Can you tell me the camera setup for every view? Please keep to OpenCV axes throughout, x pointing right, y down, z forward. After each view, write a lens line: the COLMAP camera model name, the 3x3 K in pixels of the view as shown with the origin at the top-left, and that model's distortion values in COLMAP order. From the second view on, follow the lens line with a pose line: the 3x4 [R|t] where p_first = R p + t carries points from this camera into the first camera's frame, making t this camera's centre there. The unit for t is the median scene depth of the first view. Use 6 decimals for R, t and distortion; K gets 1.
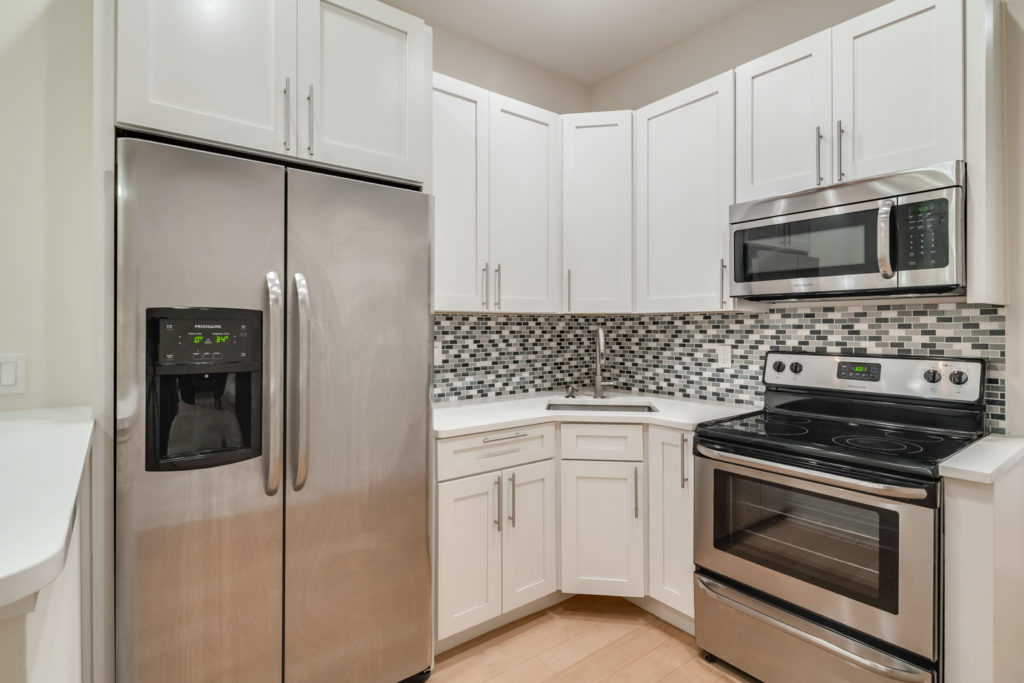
lens RADIAL K [[506.0, 0, 506.1], [0, 506.0, 325.9], [0, 0, 1]] dist [0.005865, 0.000277]
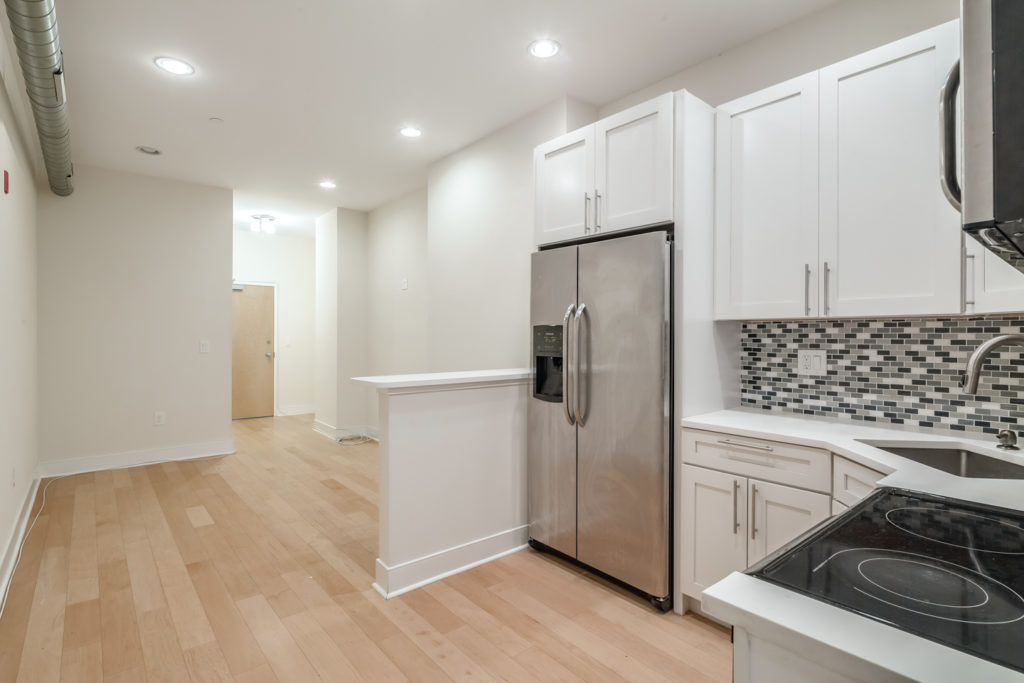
lens RADIAL K [[506.0, 0, 507.5], [0, 506.0, 336.2], [0, 0, 1]] dist [0.005865, 0.000277]
pose [[0.050707, 0.007885, -0.998682, 0.733253], [0.002338, 0.999965, 0.008014, -0.003461], [0.998711, -0.002742, 0.050687, 0.361006]]
